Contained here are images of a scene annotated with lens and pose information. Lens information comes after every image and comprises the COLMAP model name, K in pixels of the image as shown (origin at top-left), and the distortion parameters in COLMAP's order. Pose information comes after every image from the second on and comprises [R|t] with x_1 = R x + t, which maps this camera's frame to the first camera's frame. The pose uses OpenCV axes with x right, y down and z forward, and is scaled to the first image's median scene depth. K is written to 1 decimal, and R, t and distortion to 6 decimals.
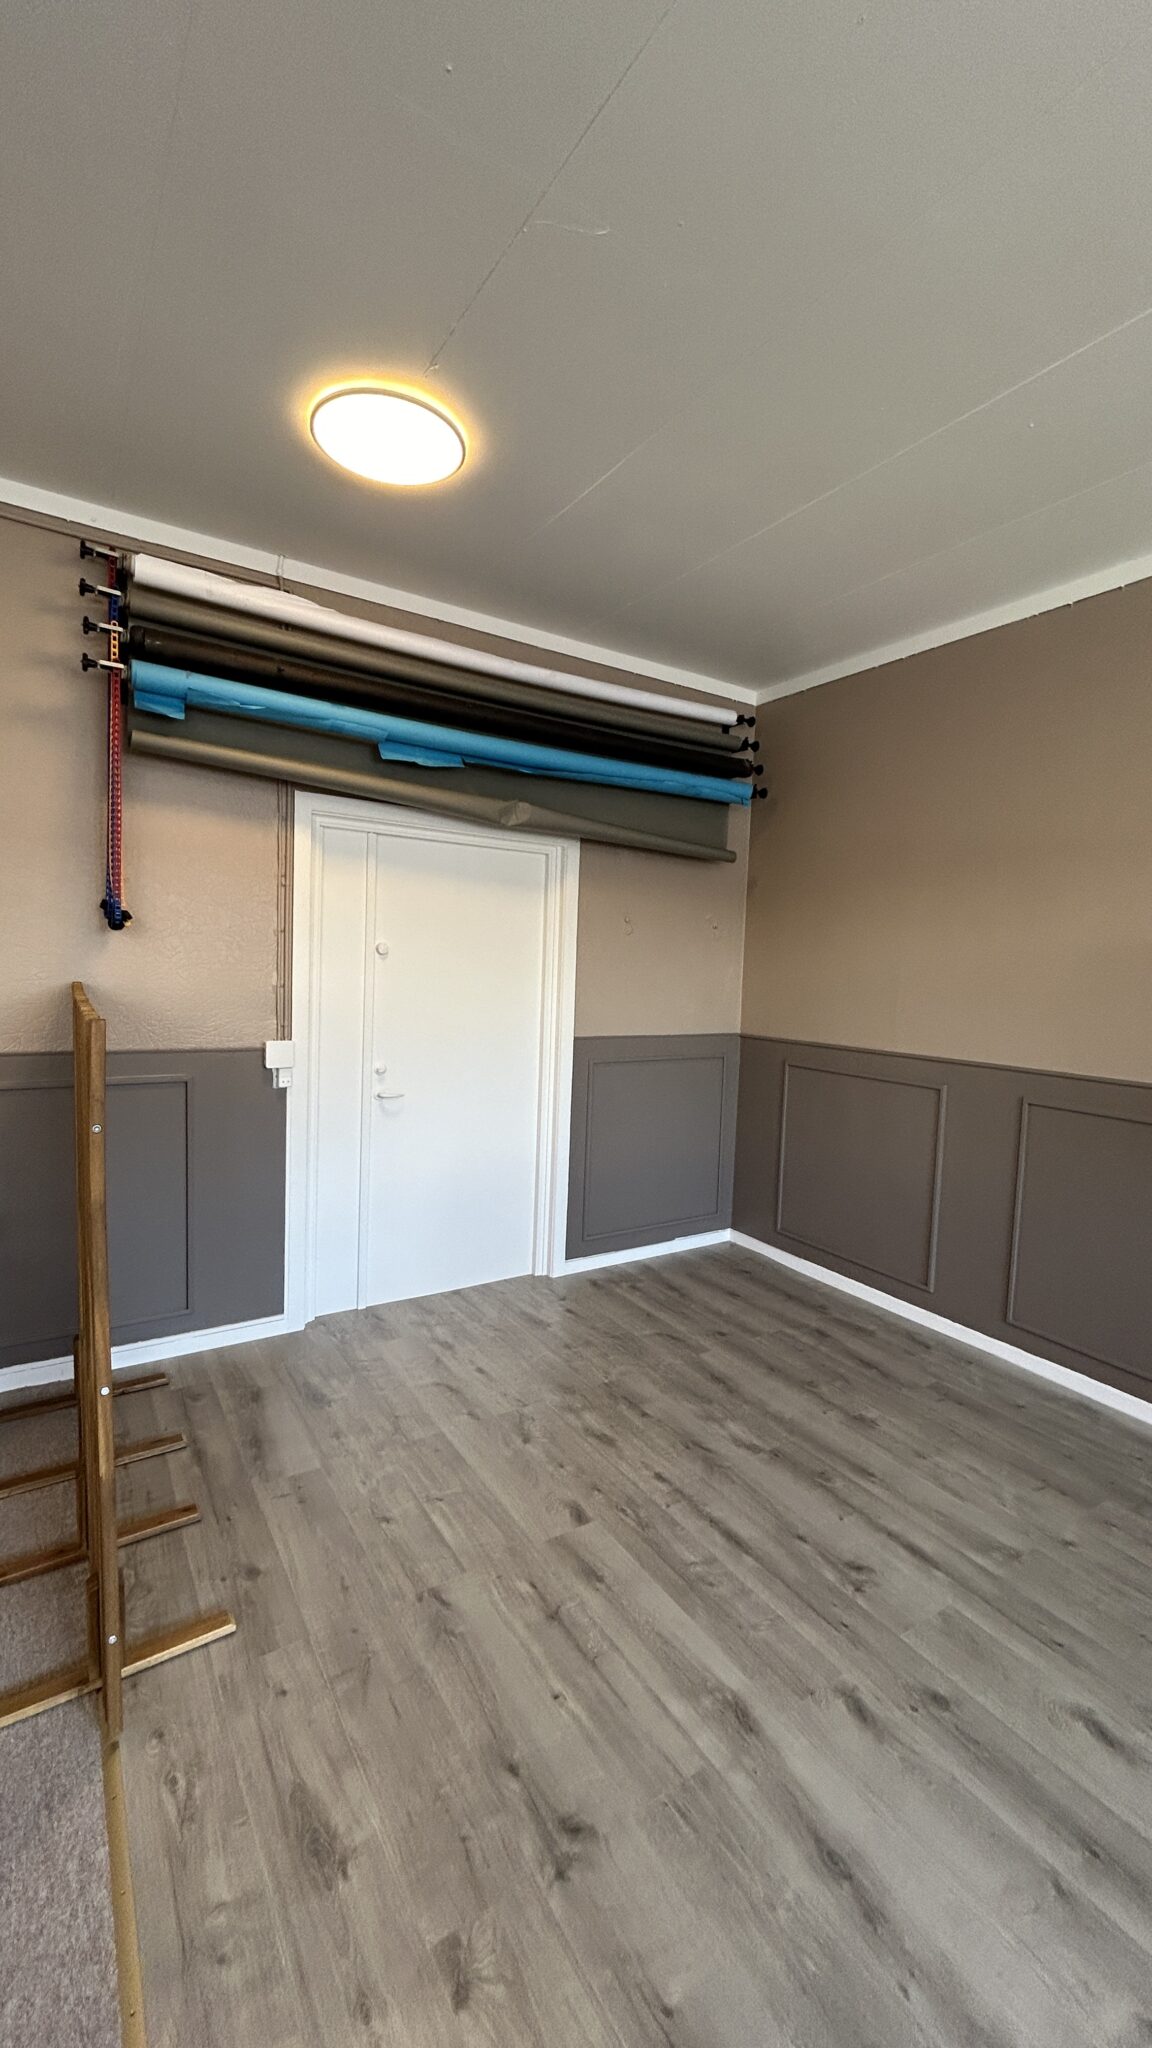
lens RADIAL K [[823.9, 0, 575.3], [0, 823.9, 1010.1], [0, 0, 1]] dist [-0.002108, 0.000800]
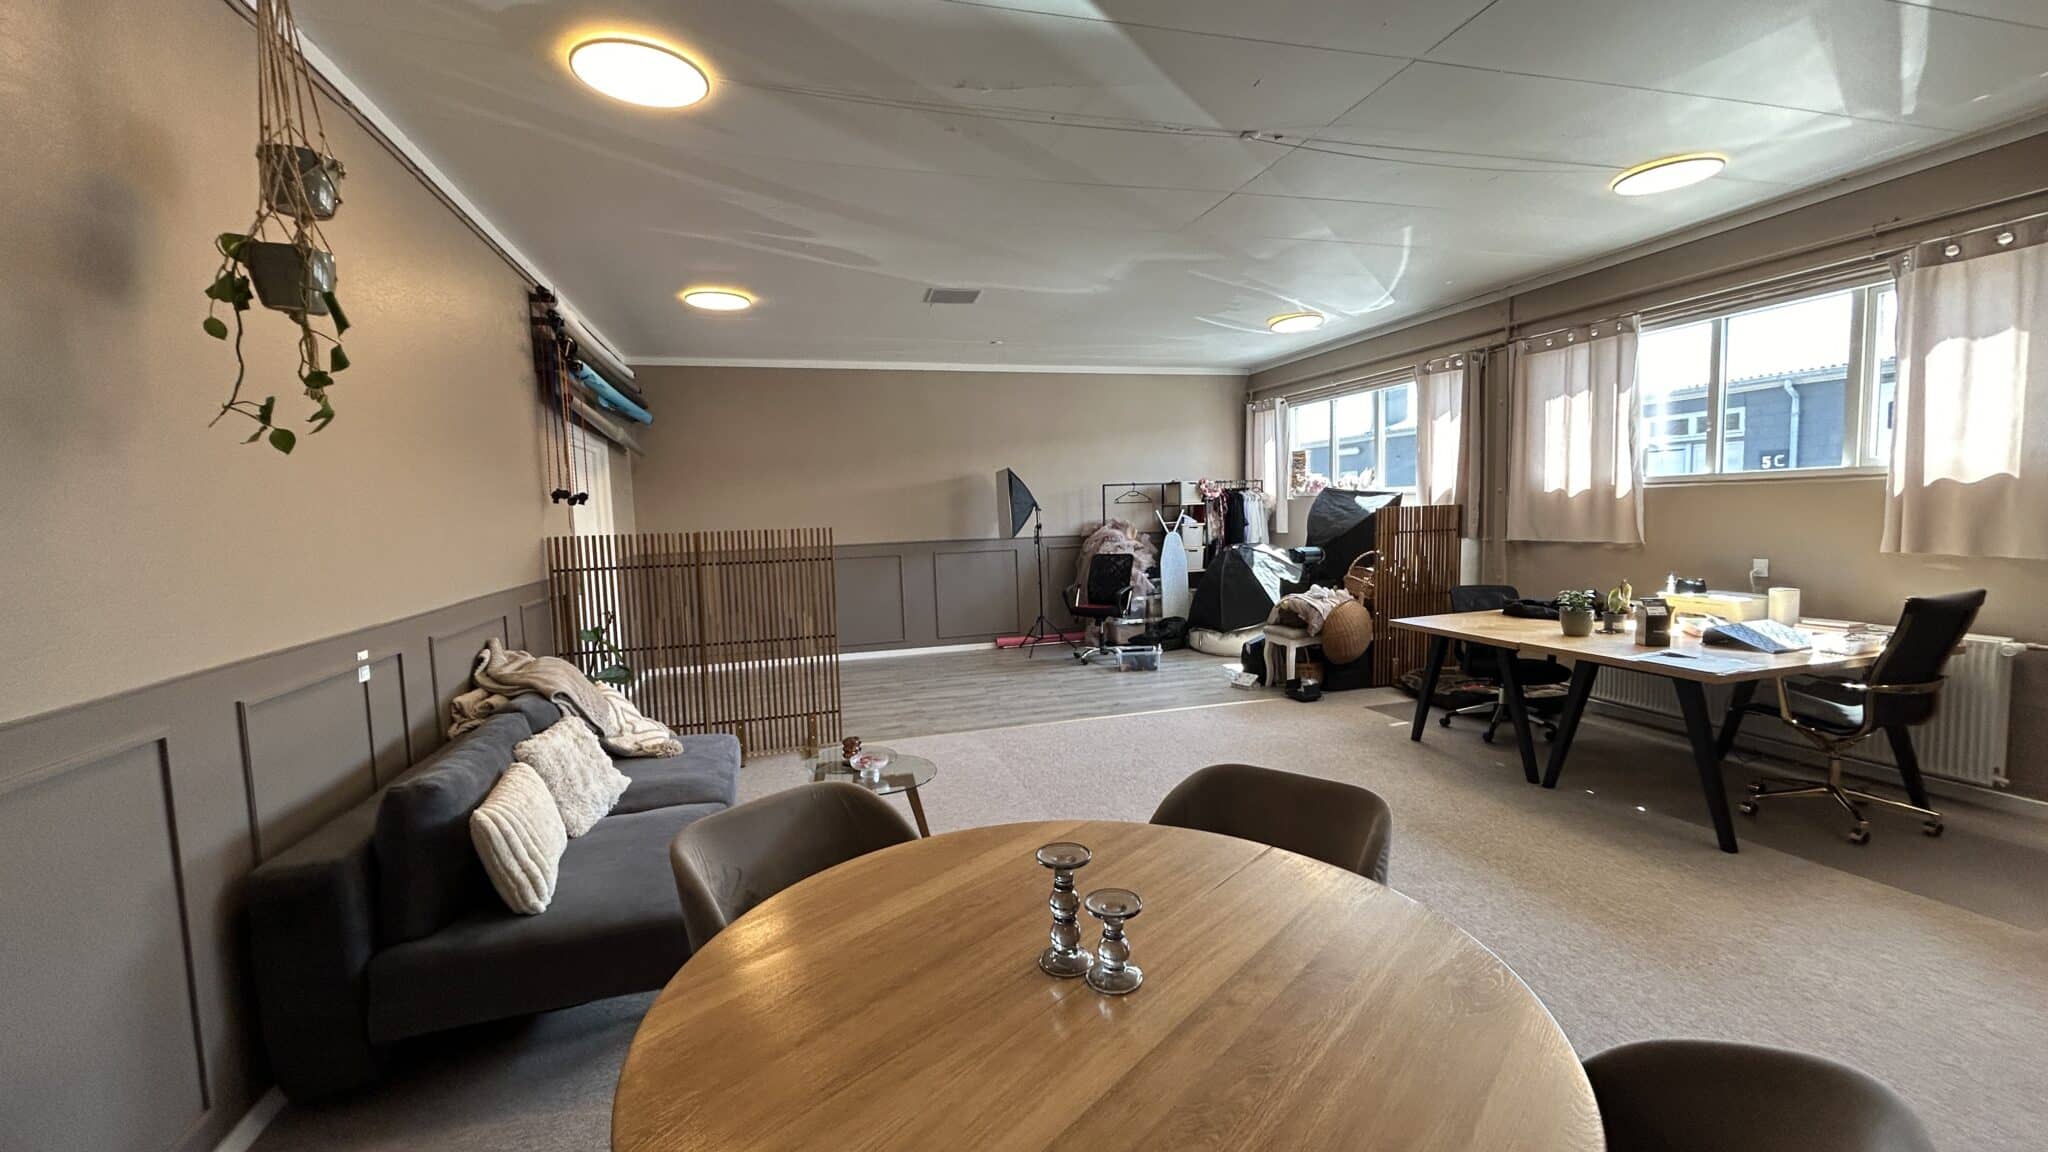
lens RADIAL K [[823.9, 0, 1021.0], [0, 823.9, 576.2], [0, 0, 1]] dist [-0.002108, 0.000800]
pose [[0.289039, -0.126504, 0.948922, -1.610752], [0.107995, 0.989212, 0.098980, -0.013802], [-0.951206, 0.073870, 0.299583, -0.361405]]
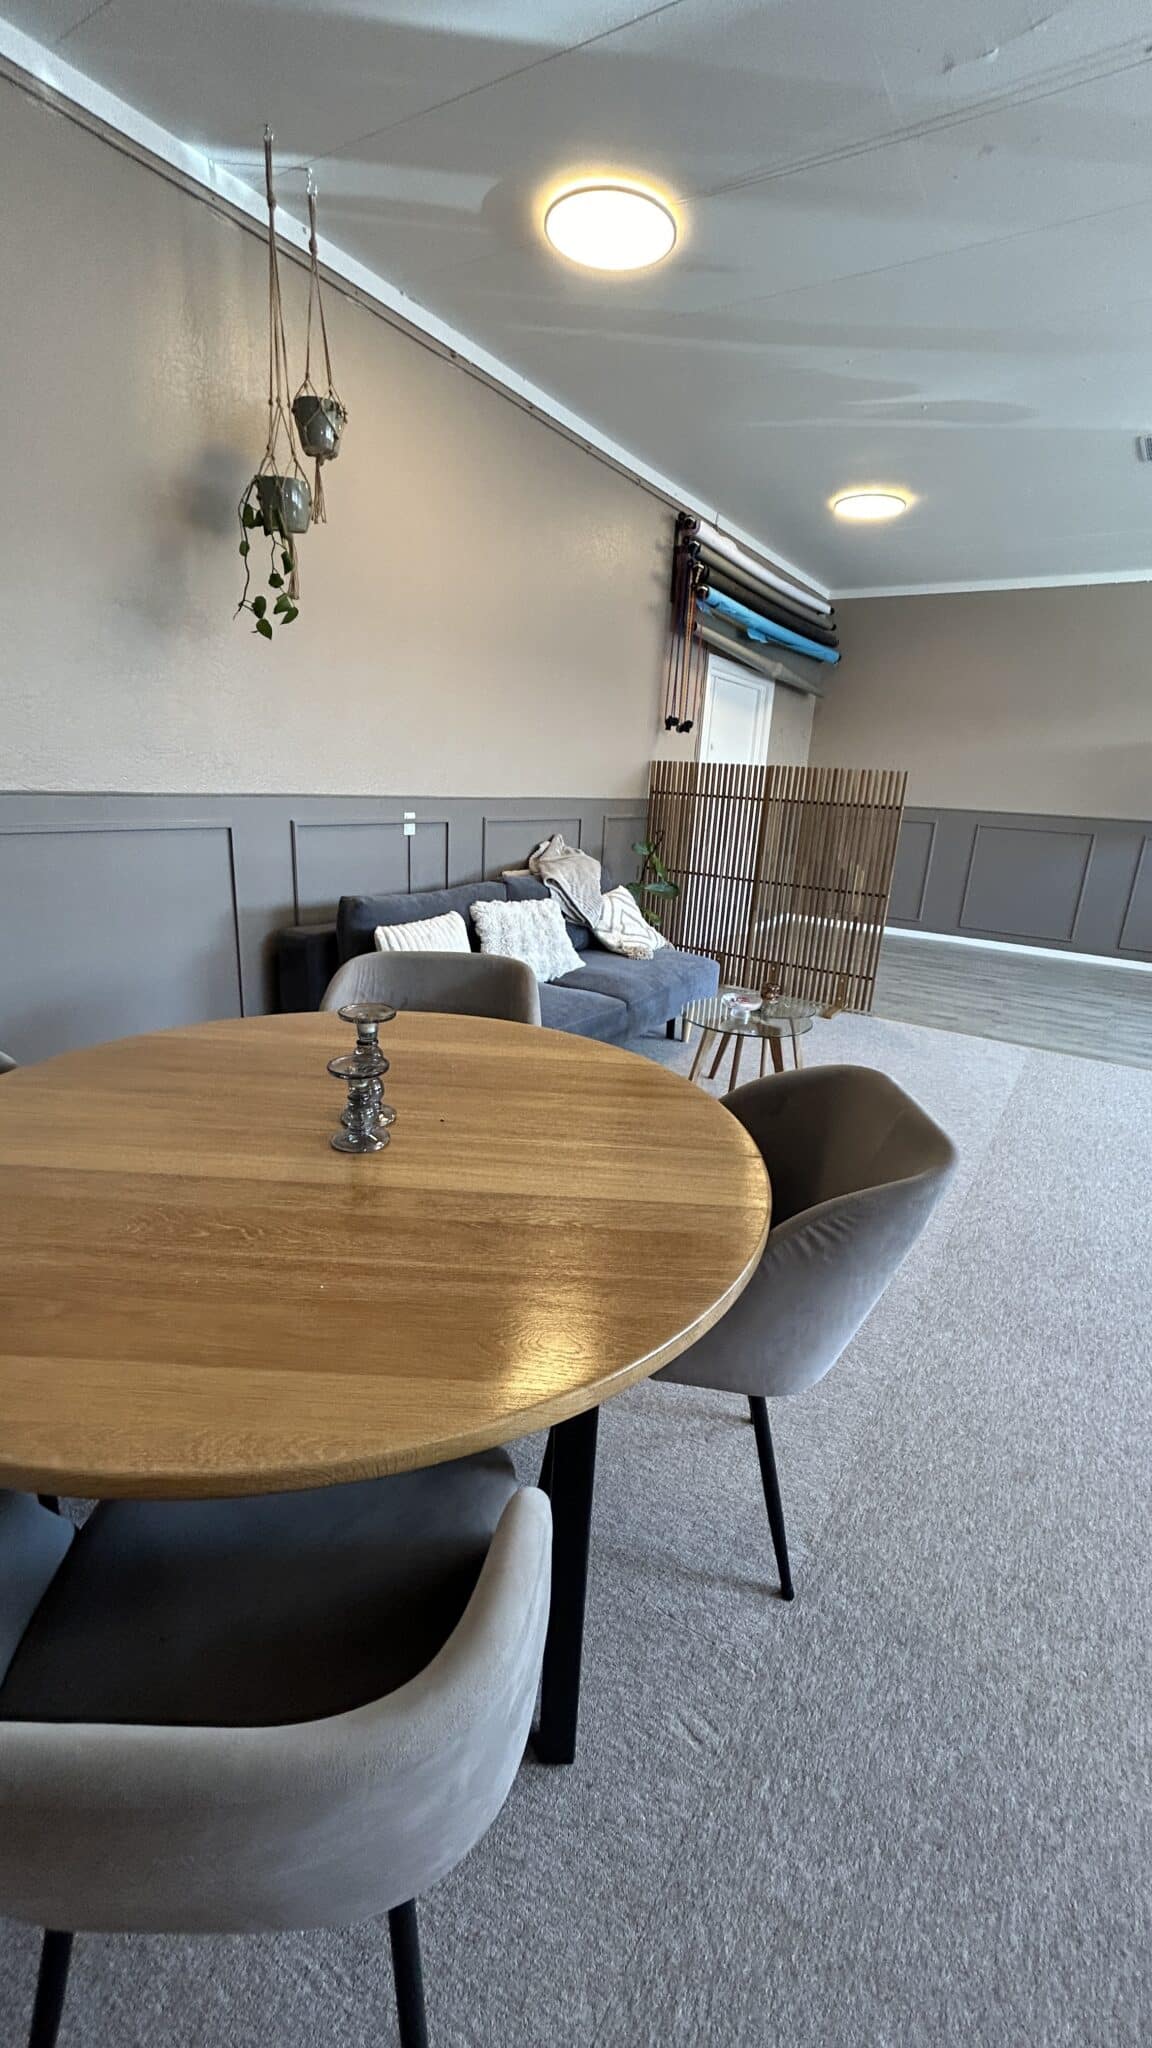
lens RADIAL K [[823.9, 0, 577.9], [0, 823.9, 1021.3], [0, 0, 1]] dist [-0.002108, 0.000800]
pose [[0.915309, -0.106081, 0.388531, -1.305217], [0.009308, 0.970003, 0.242913, 0.072160], [-0.402645, -0.218724, 0.888840, -0.636729]]
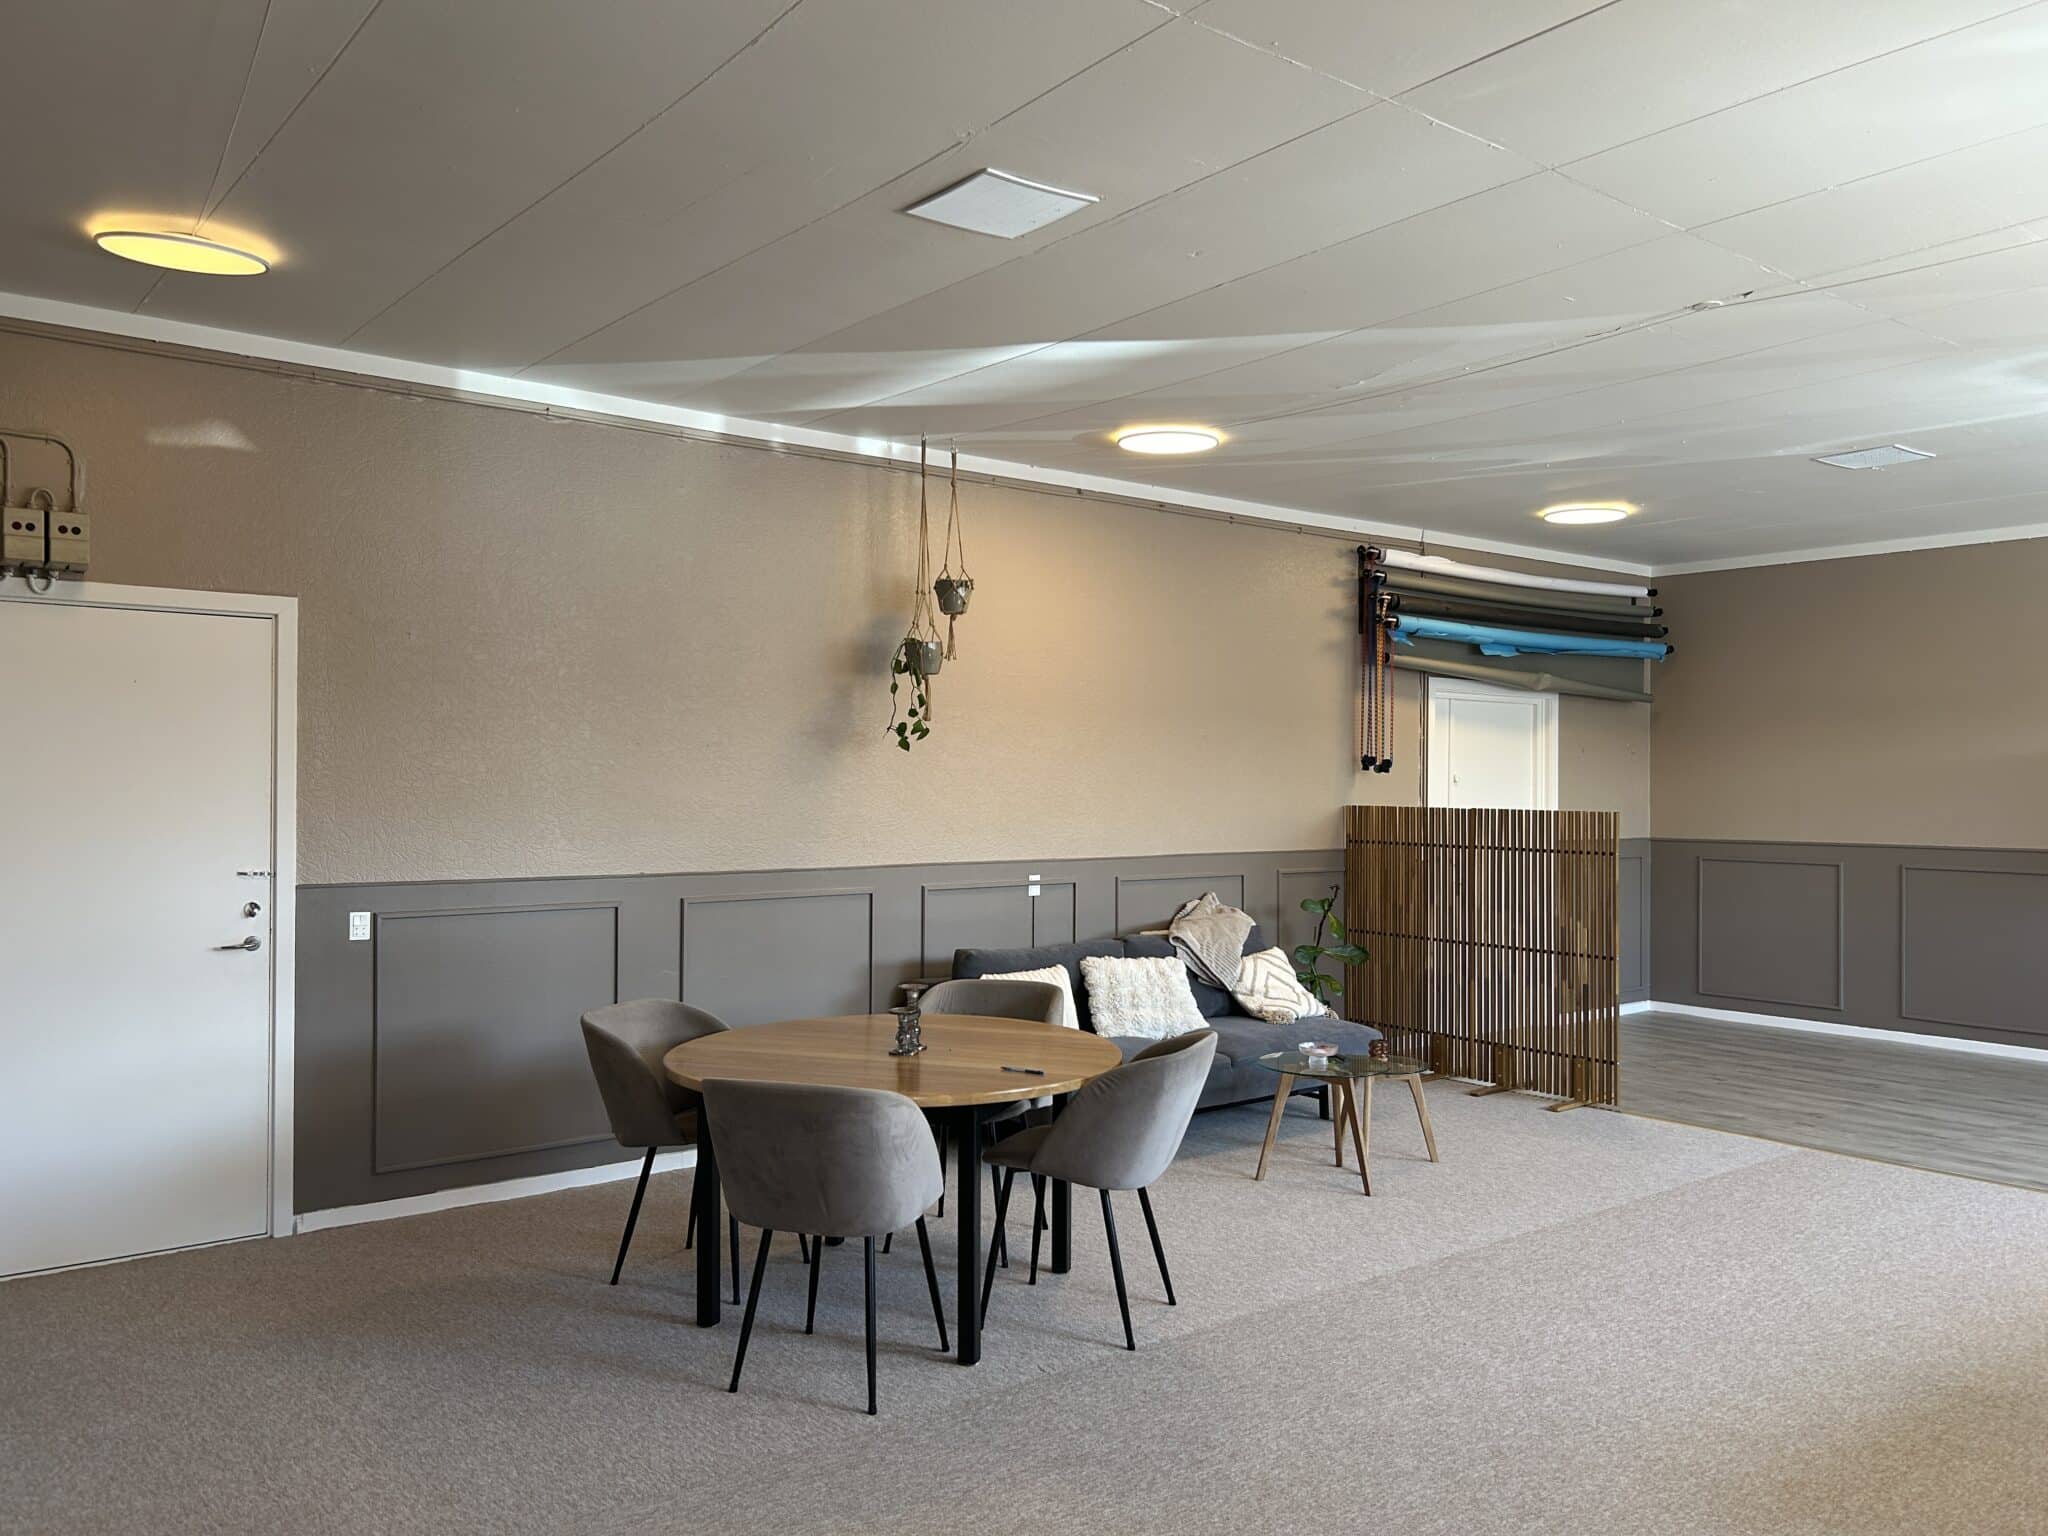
lens RADIAL K [[1516.9, 0, 989.2], [0, 1516.9, 788.9], [0, 0, 1]] dist [0.036004, -0.020481]
pose [[0.996661, -0.033046, 0.074662, -1.272390], [0.037351, 0.997675, -0.057013, 0.064929], [-0.072604, 0.059611, 0.995578, -1.607652]]
